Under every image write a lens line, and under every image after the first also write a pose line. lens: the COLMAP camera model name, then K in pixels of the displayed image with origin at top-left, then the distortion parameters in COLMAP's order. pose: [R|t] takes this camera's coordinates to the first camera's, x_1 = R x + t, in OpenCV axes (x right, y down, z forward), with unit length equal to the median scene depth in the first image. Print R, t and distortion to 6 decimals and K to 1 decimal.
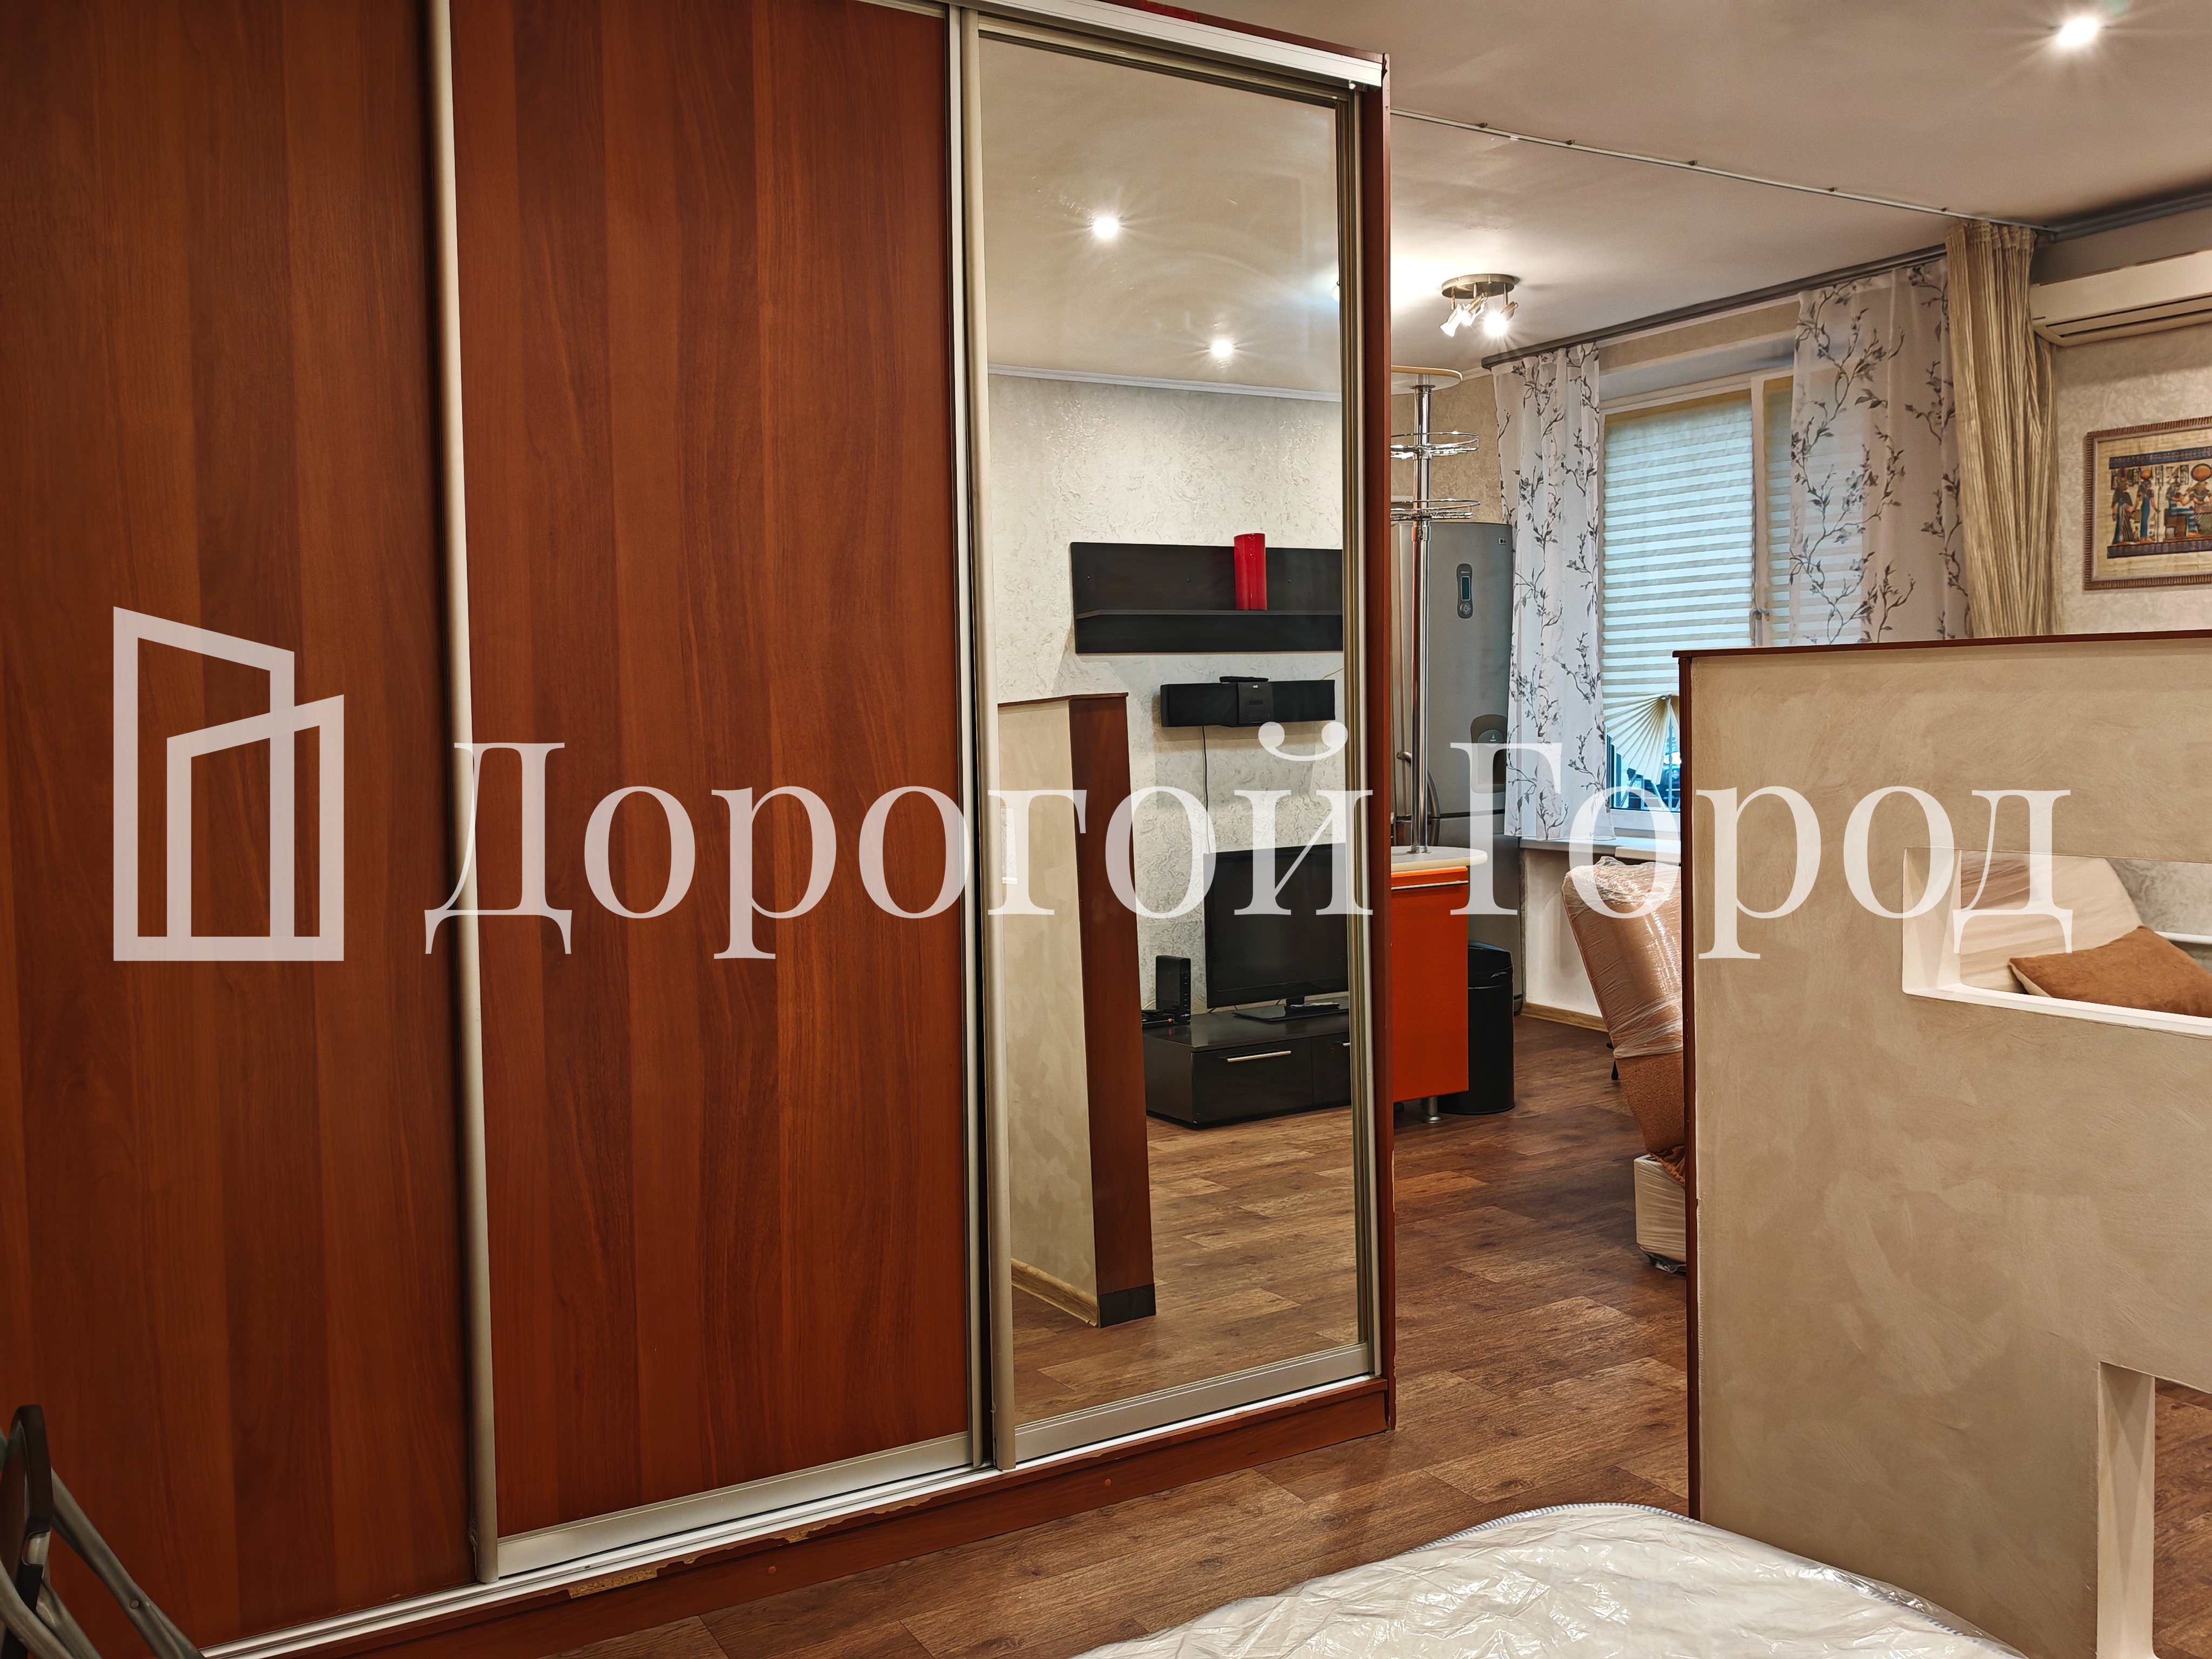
lens RADIAL K [[1802.4, 0, 1097.5], [0, 1802.4, 824.4], [0, 0, 1]] dist [0.006819, -0.018759]
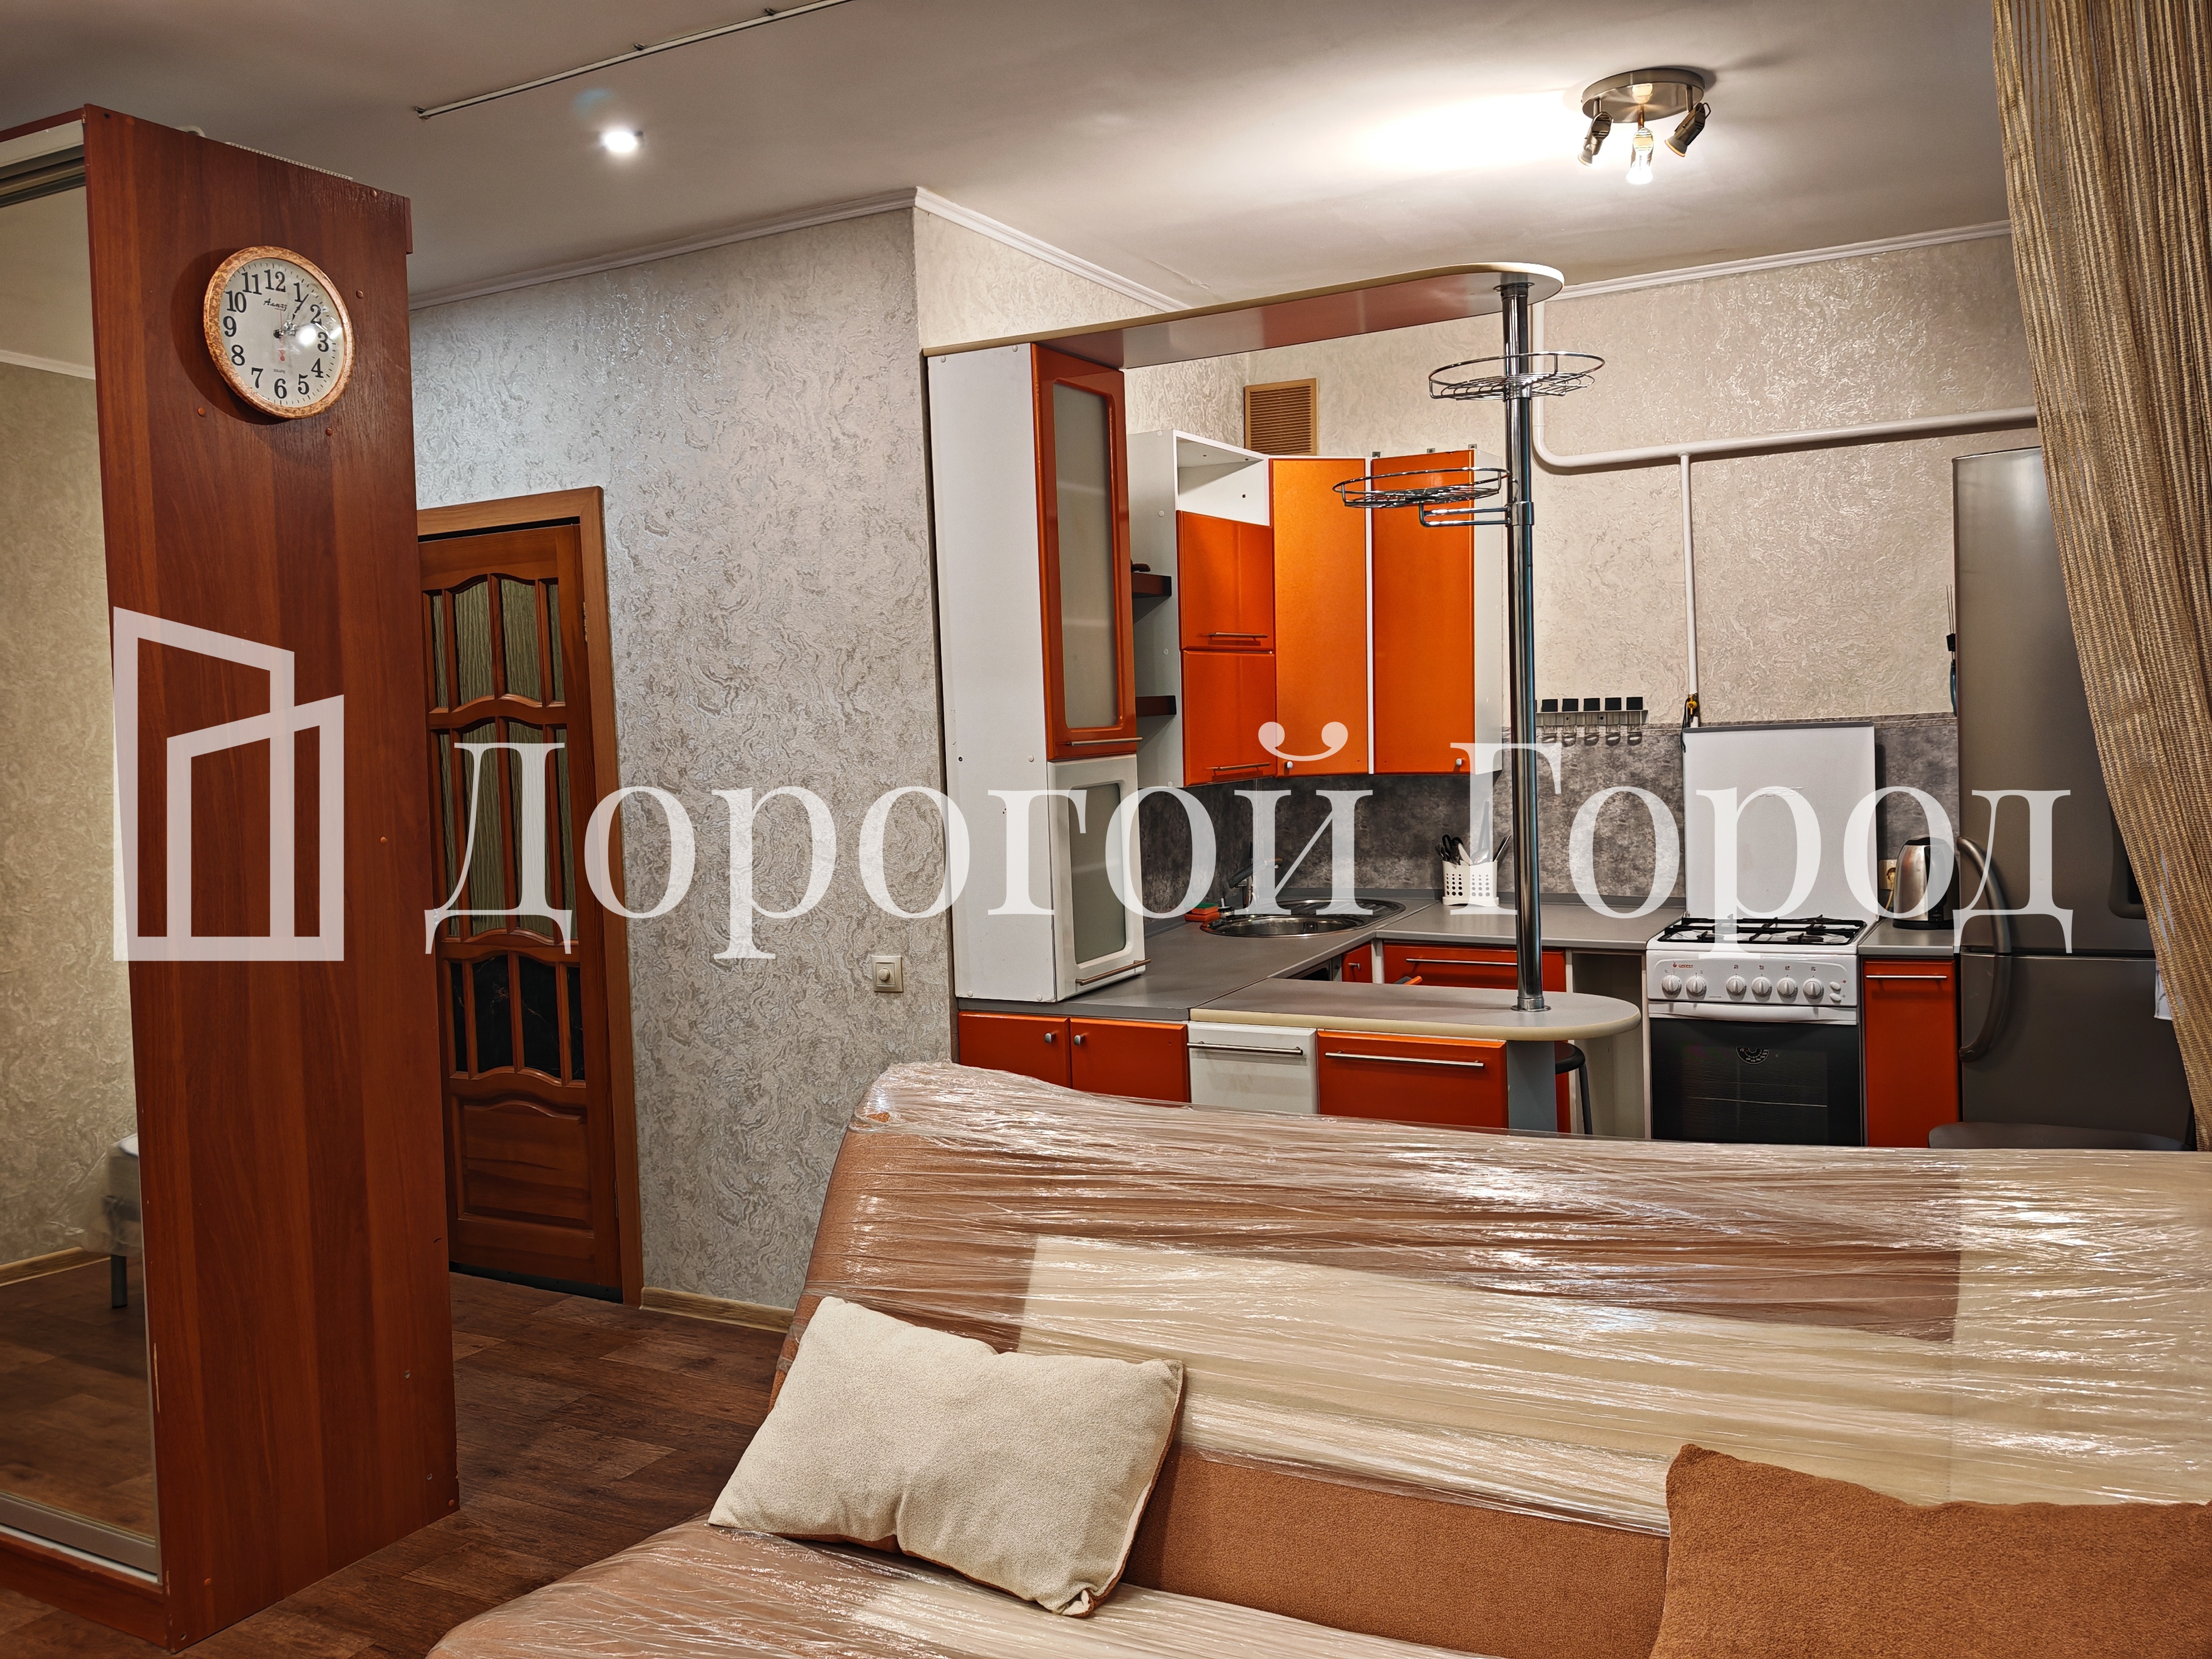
lens RADIAL K [[1802.4, 0, 1097.5], [0, 1802.4, 824.4], [0, 0, 1]] dist [0.006819, -0.018759]
pose [[0.518574, 0.057874, -0.853072, 0.717424], [-0.044855, 0.998174, 0.040451, -0.077401], [0.853855, 0.017288, 0.520224, 0.589953]]
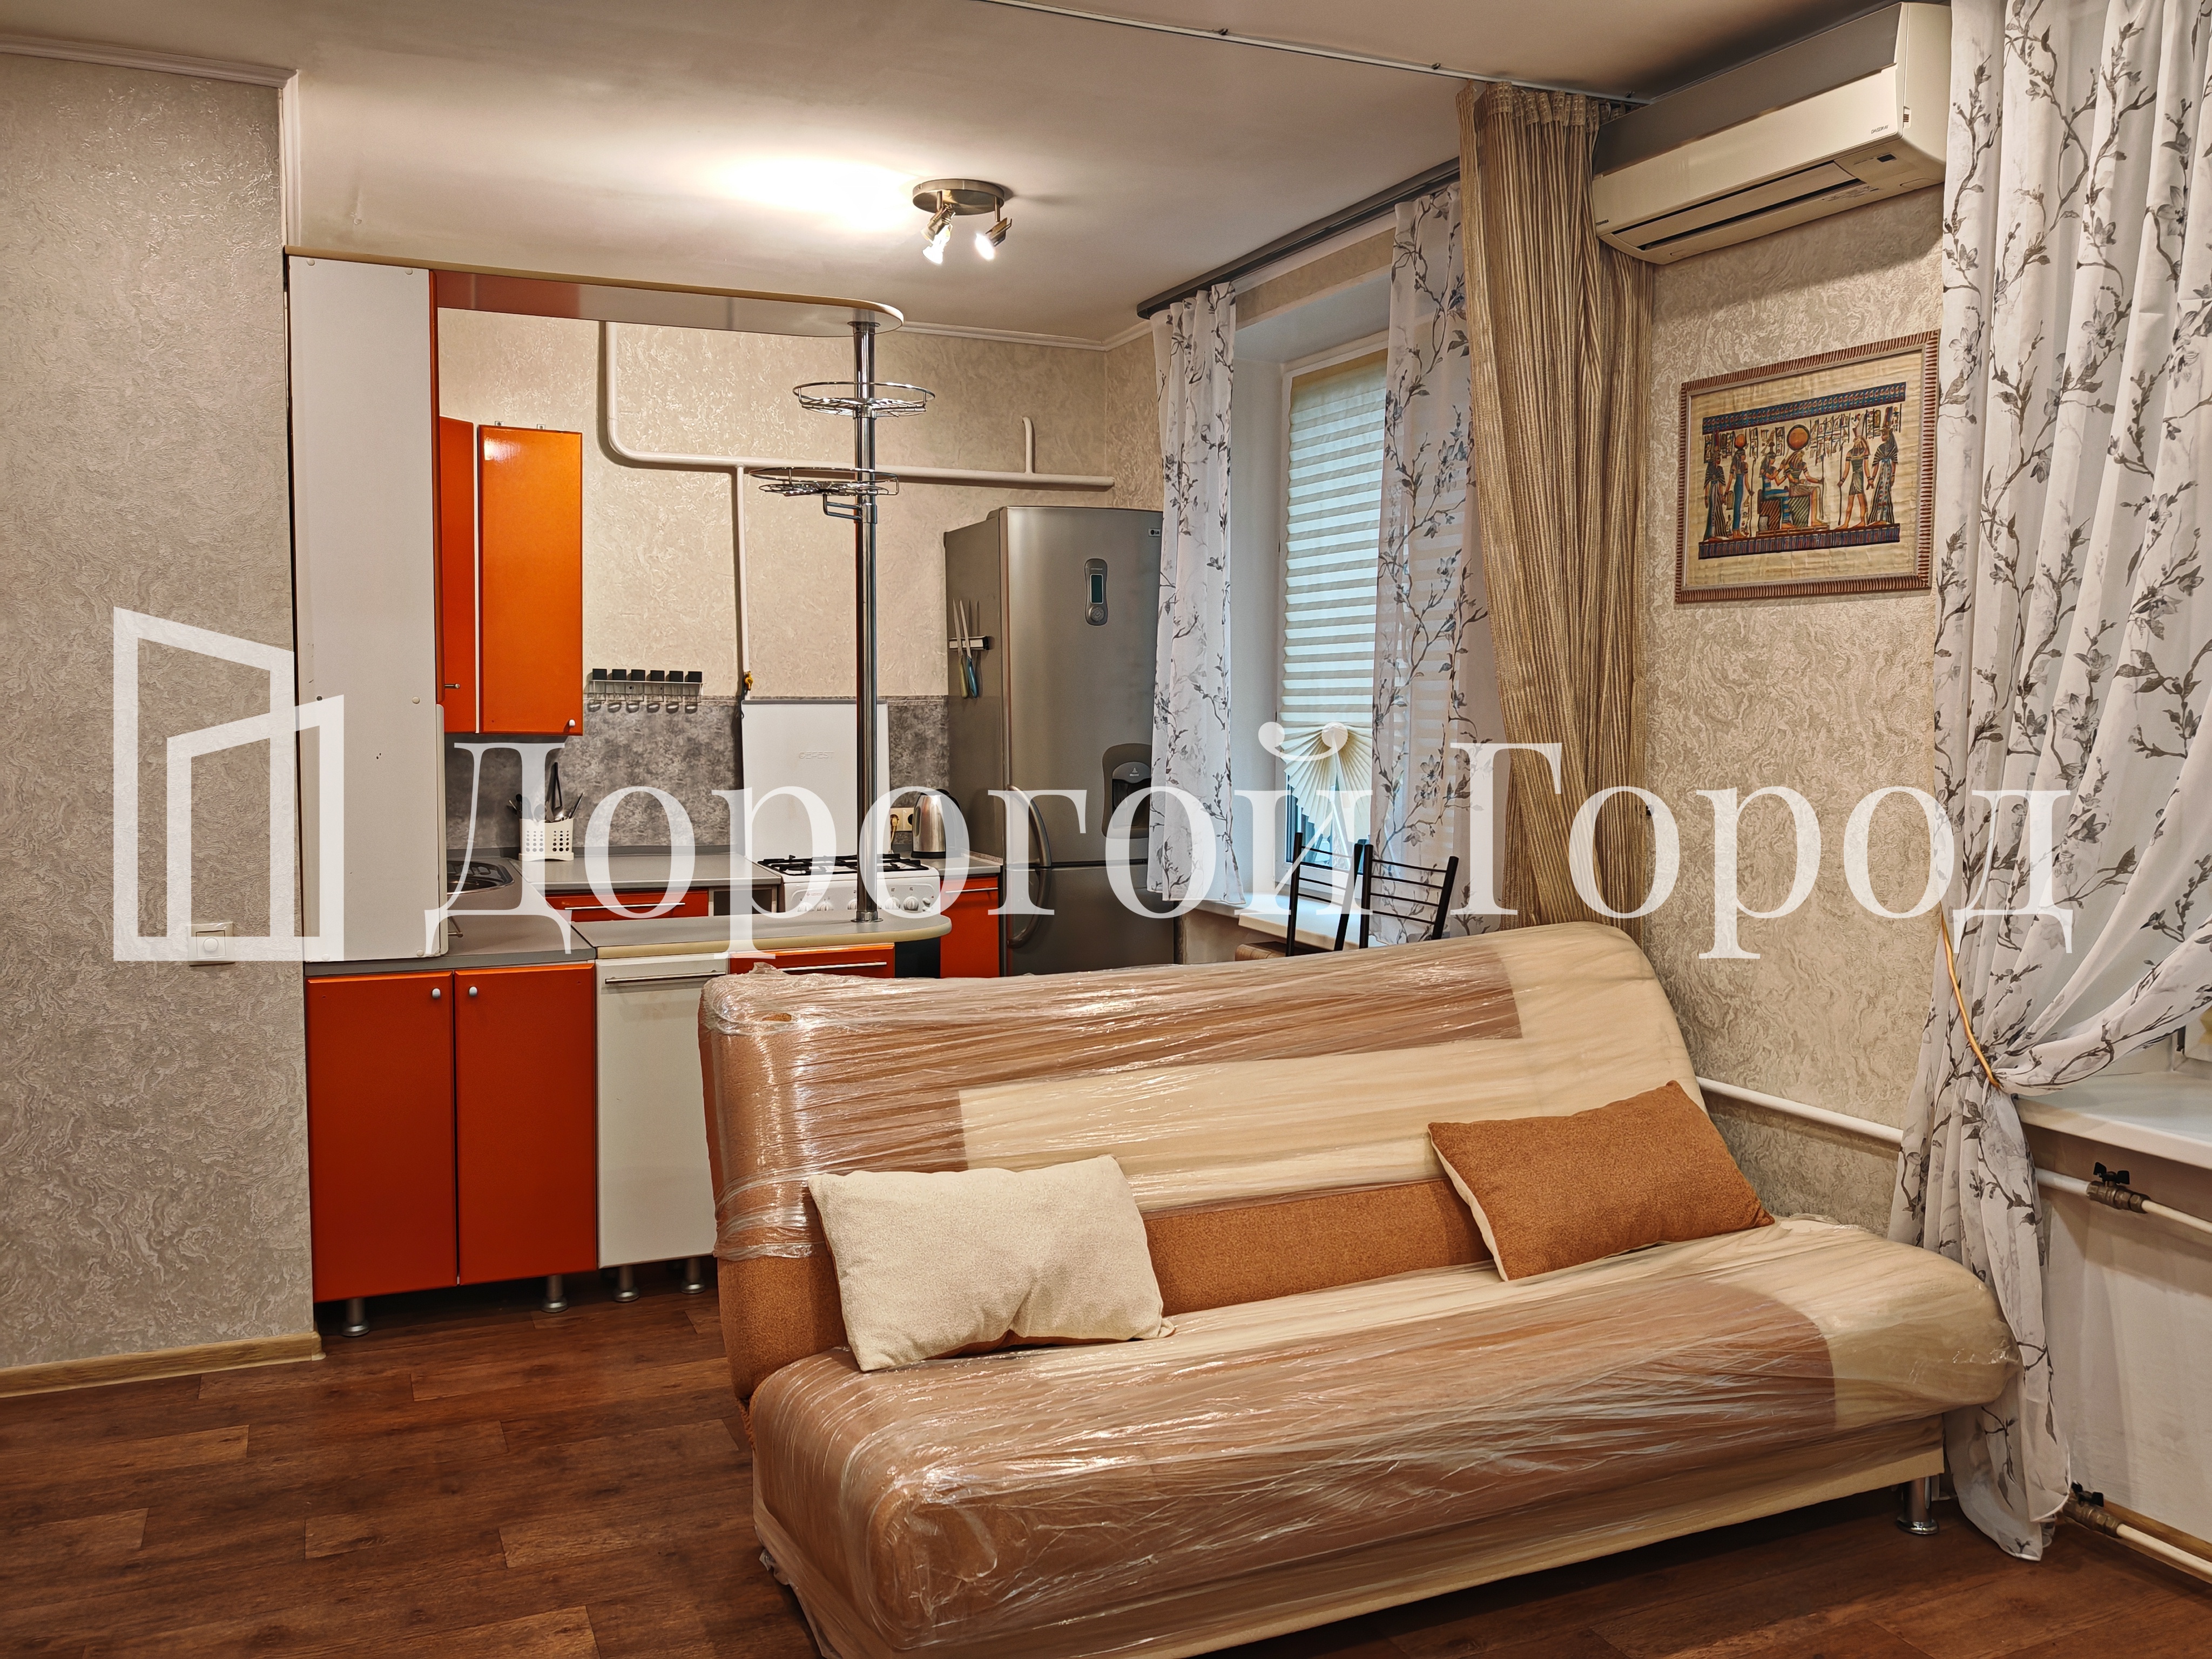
lens RADIAL K [[1802.4, 0, 1097.5], [0, 1802.4, 824.4], [0, 0, 1]] dist [0.006819, -0.018759]
pose [[0.992165, 0.036448, -0.119497, 0.415682], [-0.036613, 0.999329, 0.000820, -0.034656], [0.119447, 0.003561, 0.992834, 0.263415]]
